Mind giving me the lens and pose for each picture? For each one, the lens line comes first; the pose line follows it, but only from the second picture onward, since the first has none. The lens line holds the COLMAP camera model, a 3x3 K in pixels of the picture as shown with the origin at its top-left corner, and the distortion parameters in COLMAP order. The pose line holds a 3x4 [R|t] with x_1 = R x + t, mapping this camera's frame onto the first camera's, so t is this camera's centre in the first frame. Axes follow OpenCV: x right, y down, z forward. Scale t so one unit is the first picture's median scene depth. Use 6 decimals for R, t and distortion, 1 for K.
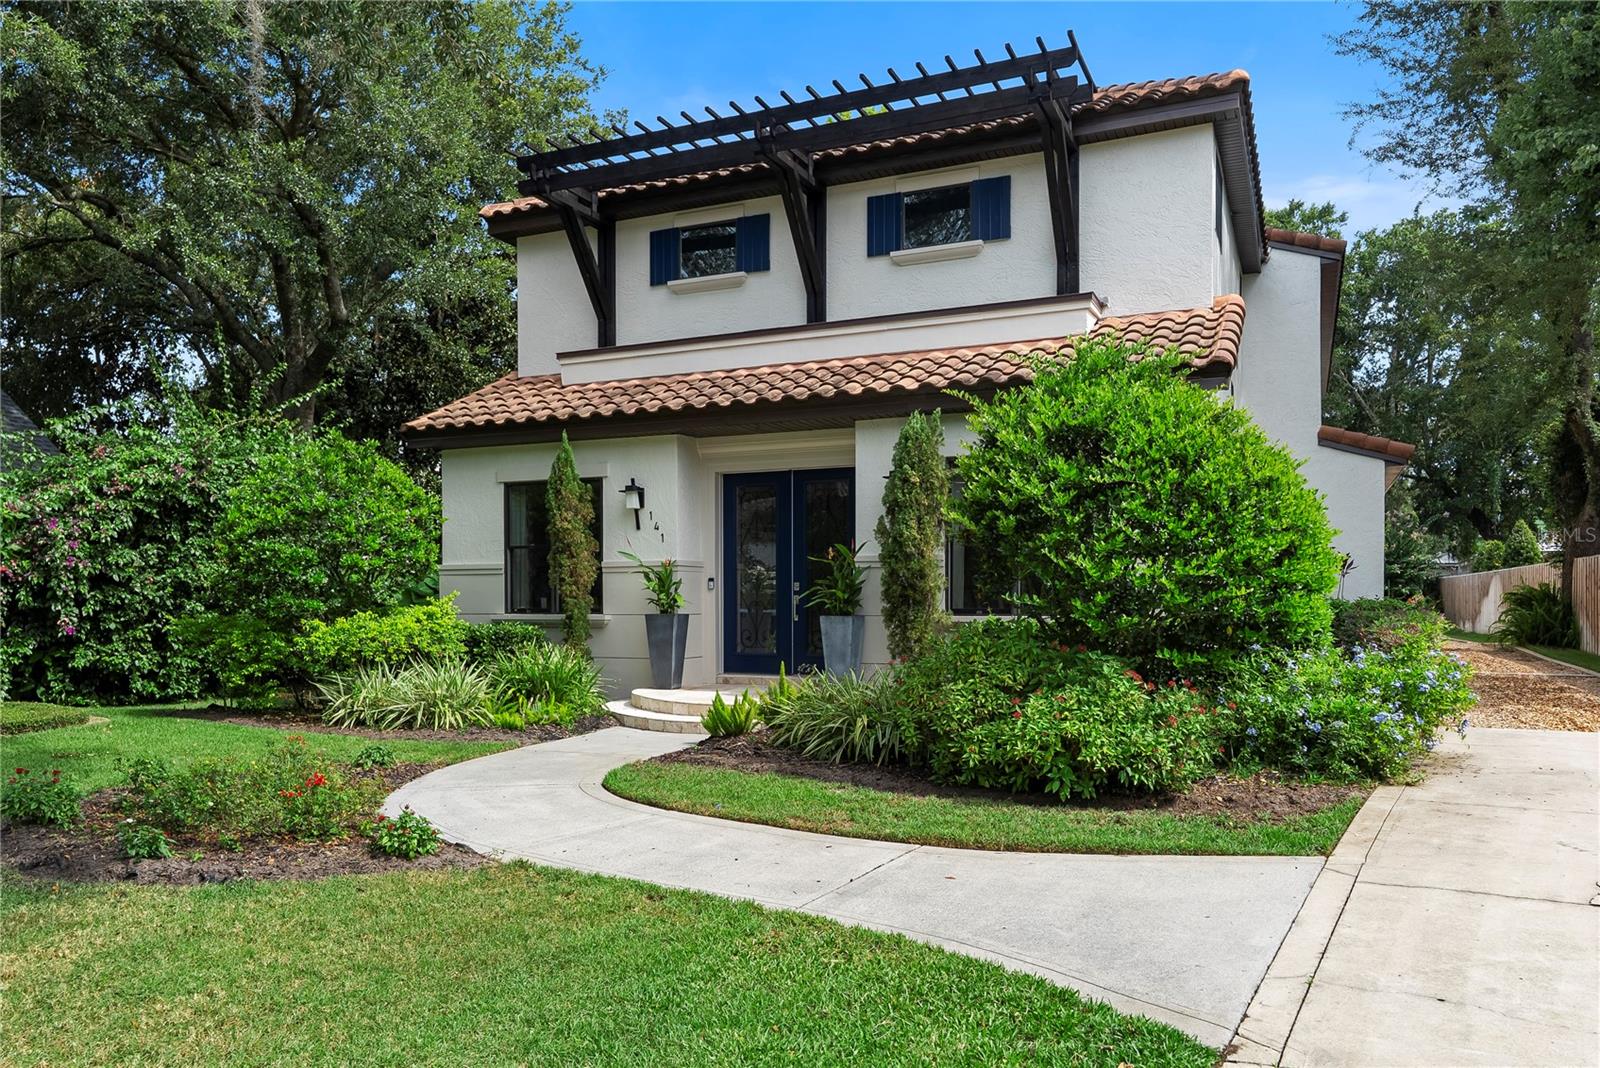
lens RADIAL K [[1299.1, 0, 800.0], [0, 1299.1, 534.0], [0, 0, 1]] dist [0.059824, 0.000307]
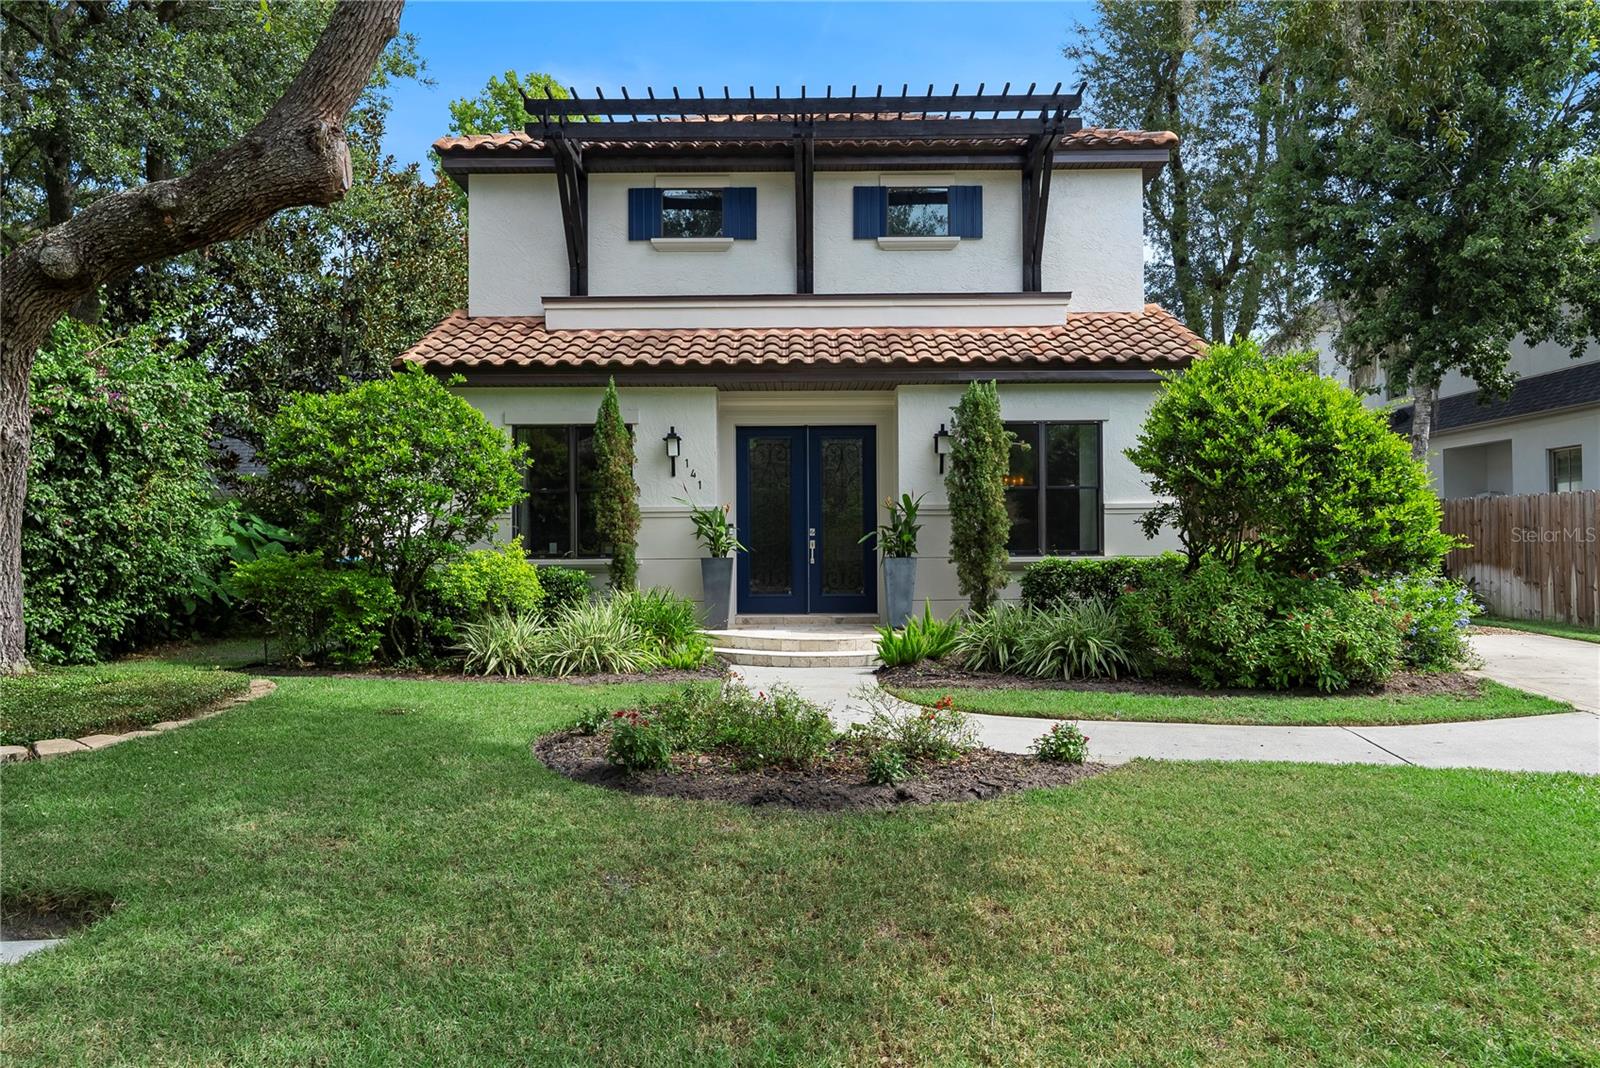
lens RADIAL K [[1094.2, 0, 800.0], [0, 1094.2, 534.0], [0, 0, 1]] dist [-0.007817, -0.003453]
pose [[0.886788, 0.003300, 0.462164, -0.427758], [-0.016308, 0.999575, 0.024153, 0.019323], [-0.461888, -0.028956, 0.886465, 0.181174]]
